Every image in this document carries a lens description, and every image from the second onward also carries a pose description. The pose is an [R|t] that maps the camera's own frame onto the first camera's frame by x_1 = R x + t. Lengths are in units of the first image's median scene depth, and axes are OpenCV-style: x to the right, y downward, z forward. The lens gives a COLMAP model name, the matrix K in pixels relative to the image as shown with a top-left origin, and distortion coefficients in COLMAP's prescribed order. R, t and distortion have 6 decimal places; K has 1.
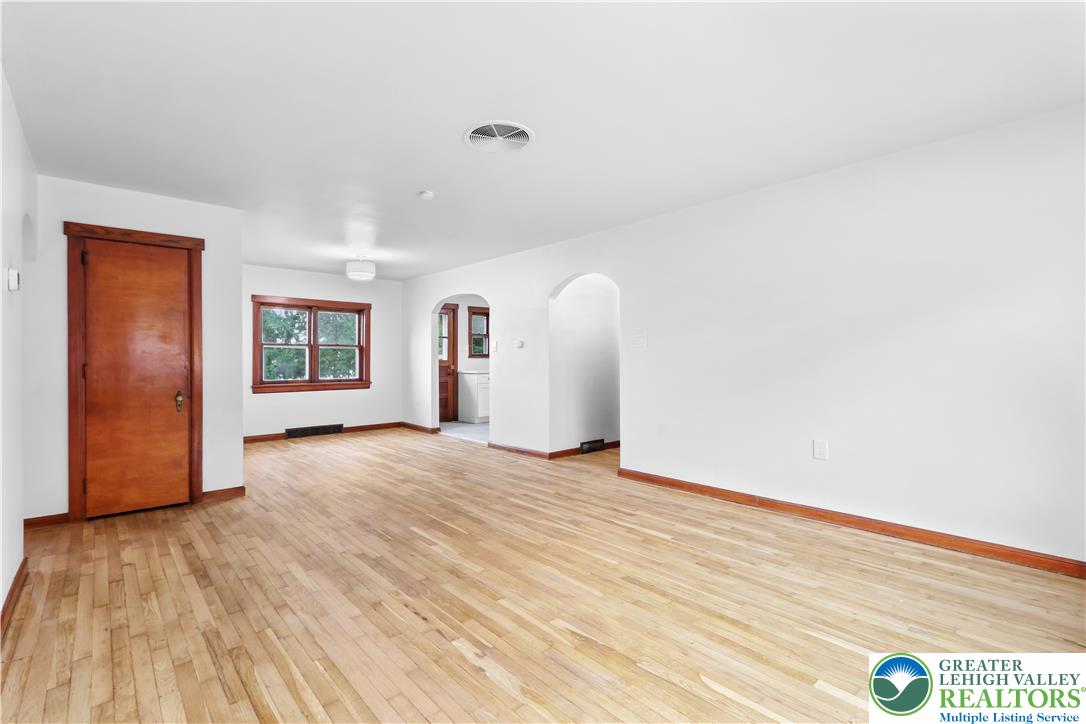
lens RADIAL K [[496.5, 0, 536.5], [0, 496.5, 360.5], [0, 0, 1]] dist [-0.000745, 0.002461]
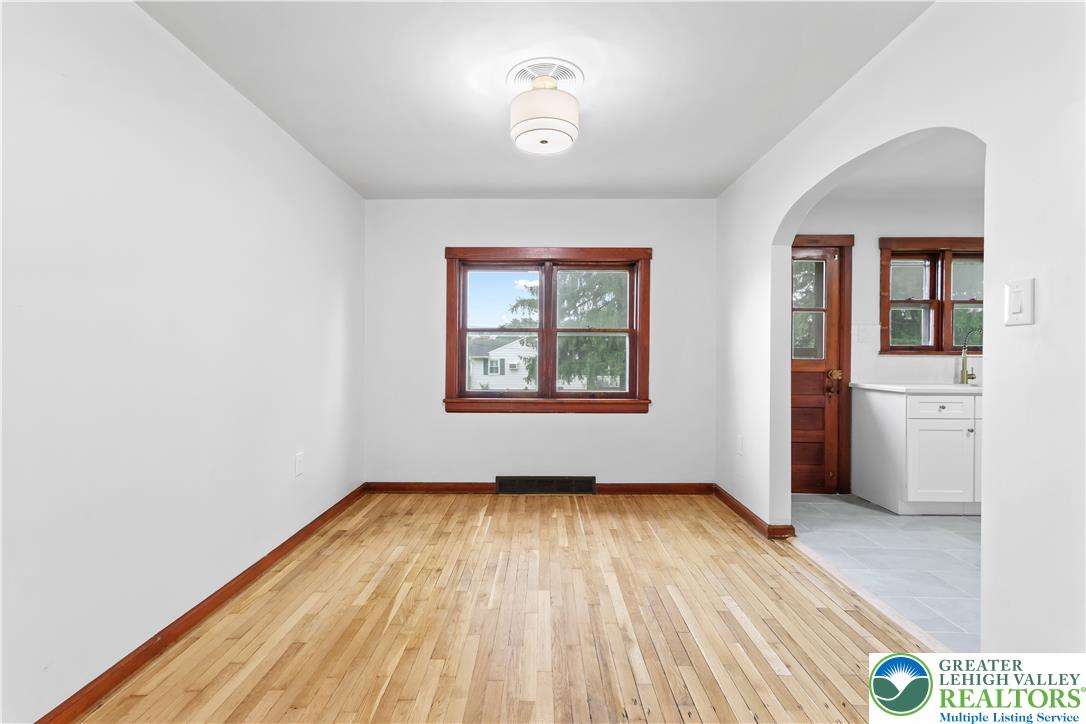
lens RADIAL K [[496.5, 0, 535.1], [0, 496.5, 356.5], [0, 0, 1]] dist [-0.000745, 0.002461]
pose [[0.737920, 0.004113, -0.674876, -0.154027], [-0.007800, 0.999967, -0.002434, 0.000077], [0.674843, 0.007060, 0.737927, 1.108434]]
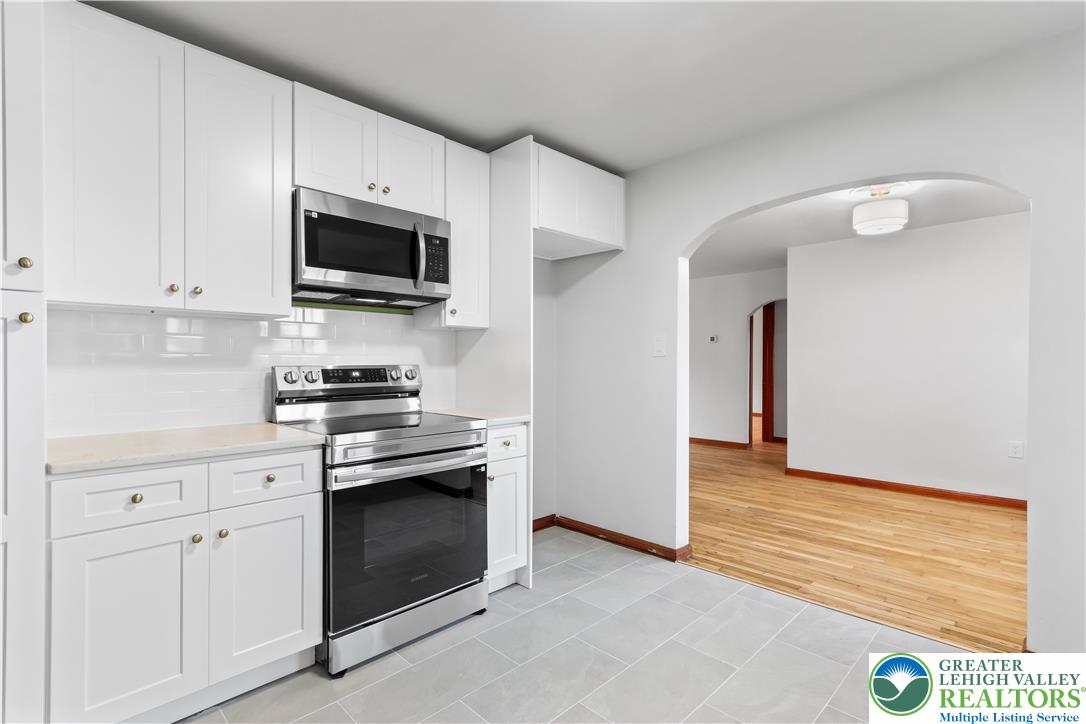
lens RADIAL K [[496.5, 0, 540.4], [0, 496.5, 362.7], [0, 0, 1]] dist [-0.000745, 0.002461]
pose [[-0.997886, 0.008831, -0.064387, 0.129651], [0.008473, 0.999947, 0.005823, -0.029571], [0.064435, 0.005266, -0.997908, 2.444996]]
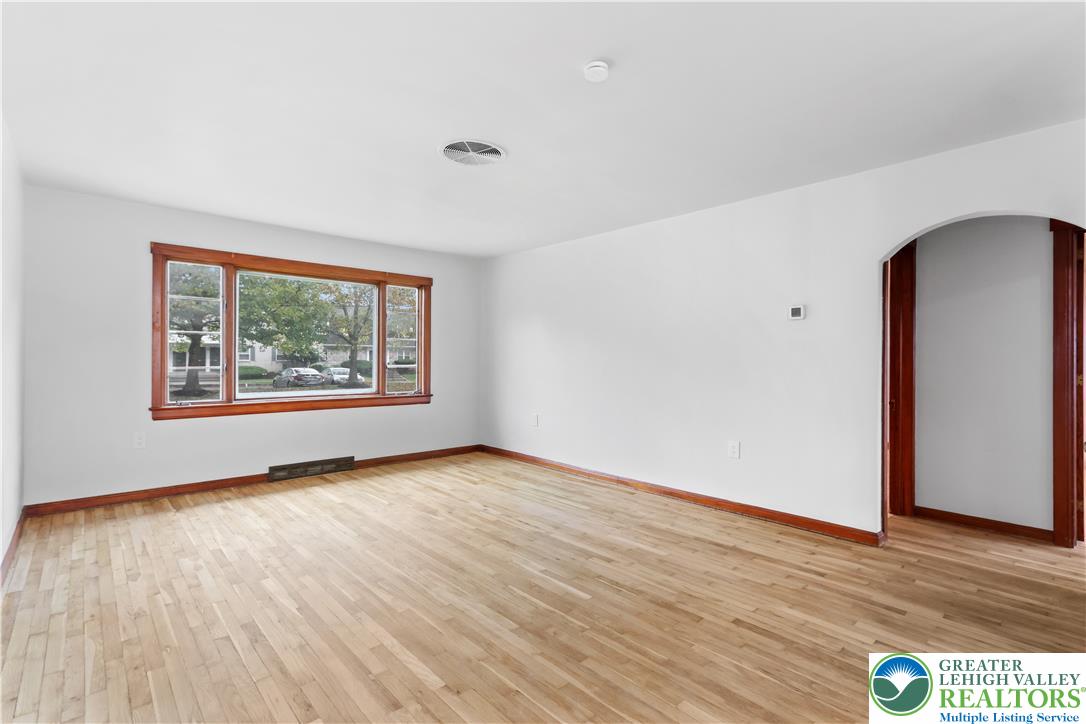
lens RADIAL K [[496.5, 0, 533.6], [0, 496.5, 360.8], [0, 0, 1]] dist [-0.000745, 0.002461]
pose [[-0.999932, -0.001117, -0.011612, -0.141549], [-0.001195, 0.999977, 0.006701, -0.015033], [0.011604, 0.006714, -0.999910, 1.512921]]
